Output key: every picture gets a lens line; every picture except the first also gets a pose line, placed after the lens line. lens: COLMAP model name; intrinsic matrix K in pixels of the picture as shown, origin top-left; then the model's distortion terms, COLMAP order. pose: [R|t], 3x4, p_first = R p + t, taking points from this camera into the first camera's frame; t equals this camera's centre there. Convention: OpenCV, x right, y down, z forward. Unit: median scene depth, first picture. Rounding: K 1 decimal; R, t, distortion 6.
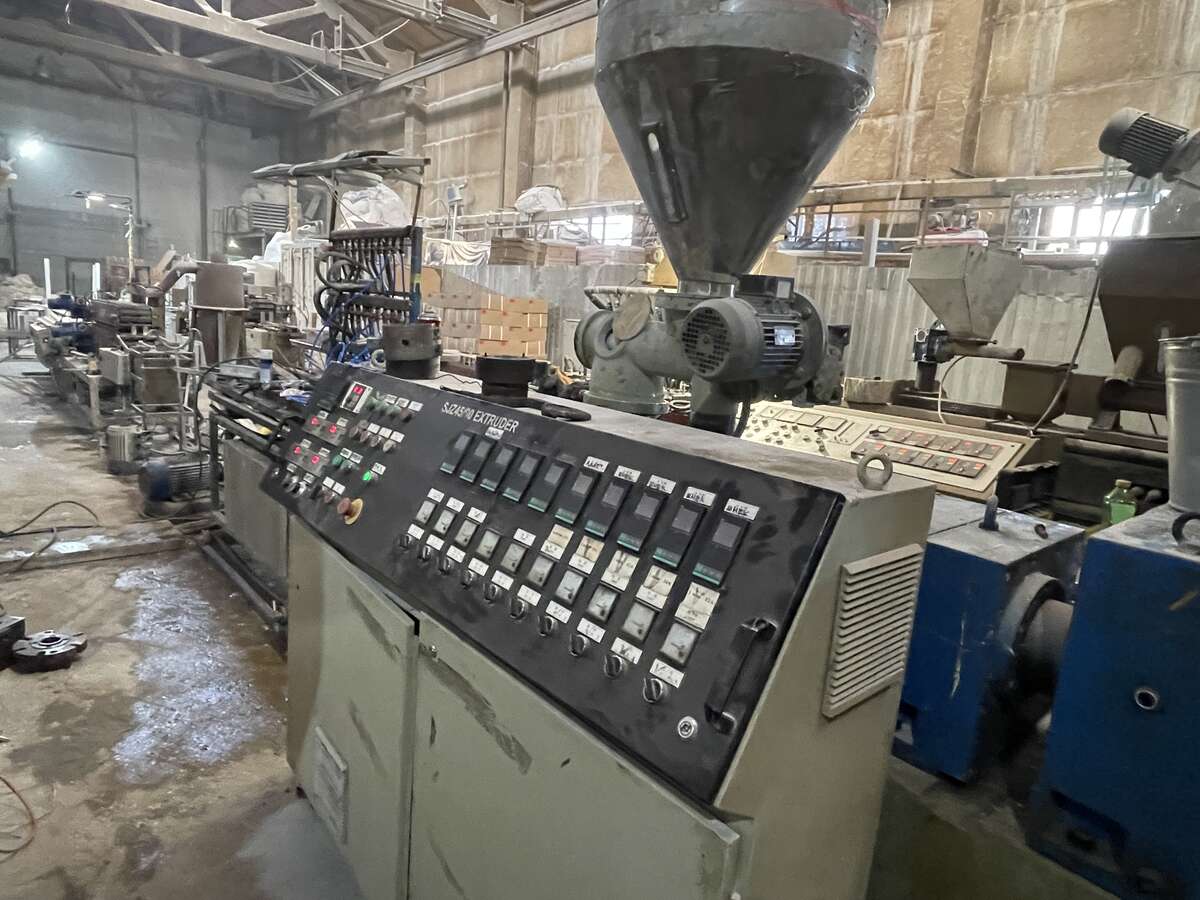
lens RADIAL K [[754.9, 0, 599.3], [0, 754.9, 456.9], [0, 0, 1]] dist [-0.007641, 0.007639]
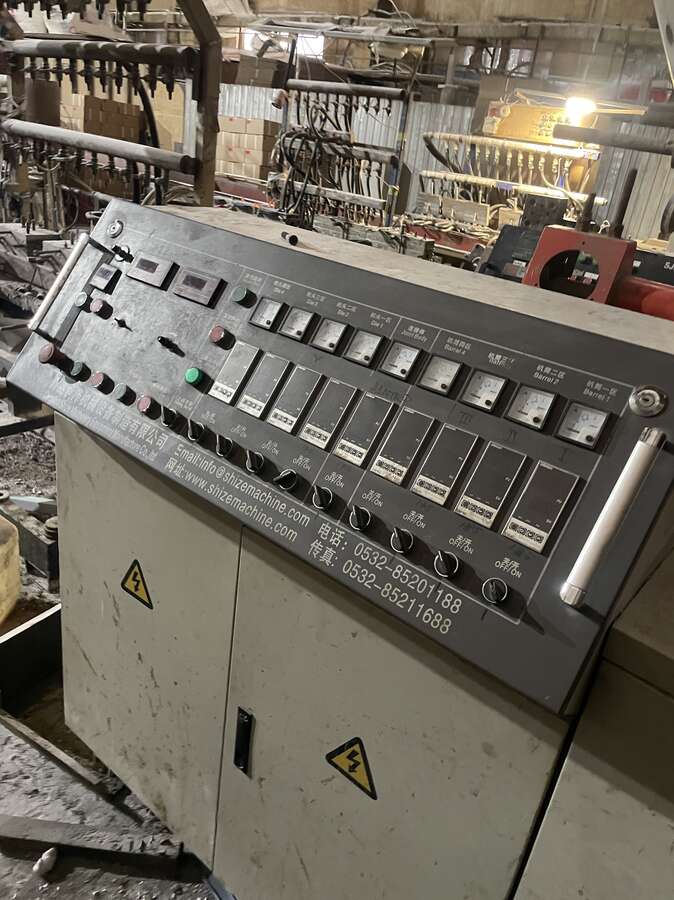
lens RADIAL K [[676.9, 0, 334.8], [0, 676.9, 470.8], [0, 0, 1]] dist [0.062074, -0.076393]
pose [[0.986895, -0.021829, 0.159879, -0.147545], [-0.023263, 0.961209, 0.274838, -0.001899], [-0.159676, -0.274956, 0.948105, -0.064934]]
